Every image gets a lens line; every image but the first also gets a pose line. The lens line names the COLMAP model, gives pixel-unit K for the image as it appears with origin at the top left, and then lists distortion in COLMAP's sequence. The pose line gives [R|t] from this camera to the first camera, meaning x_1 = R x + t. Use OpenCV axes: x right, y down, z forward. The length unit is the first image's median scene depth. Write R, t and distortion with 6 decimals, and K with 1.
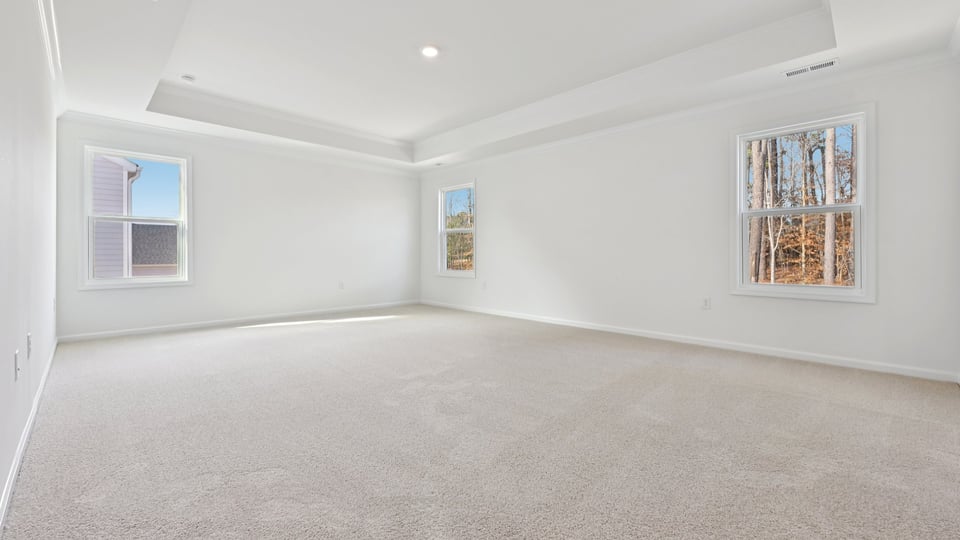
lens RADIAL K [[359.9, 0, 481.0], [0, 359.9, 253.8], [0, 0, 1]] dist [-0.000477, -0.000028]
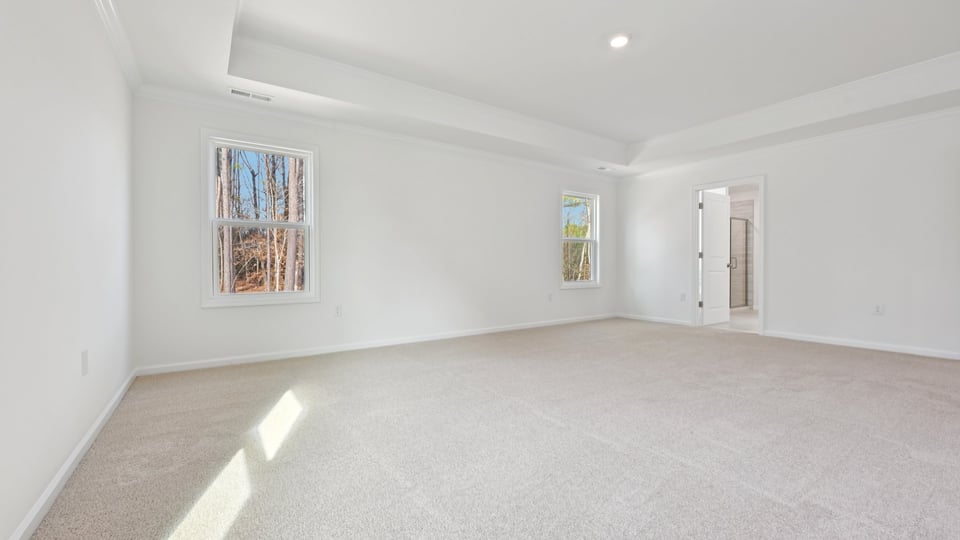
lens RADIAL K [[384.8, 0, 478.5], [0, 384.8, 269.5], [0, 0, 1]] dist [-0.001291, -0.000095]
pose [[0.228051, -0.015147, 0.973531, -0.128807], [0.003717, 0.999885, 0.014686, -0.000101], [-0.973642, 0.000270, 0.228081, 0.117775]]
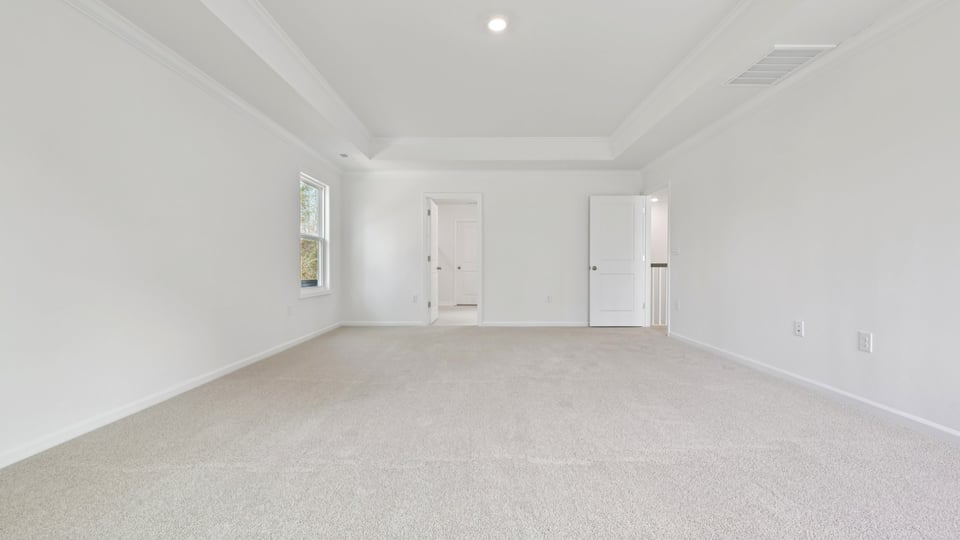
lens RADIAL K [[384.8, 0, 478.5], [0, 384.8, 269.5], [0, 0, 1]] dist [-0.001291, -0.000095]
pose [[-0.653504, -0.003637, 0.756914, -0.108008], [-0.000015, 0.999989, 0.004792, 0.000400], [-0.756923, 0.003120, -0.653497, 0.144067]]
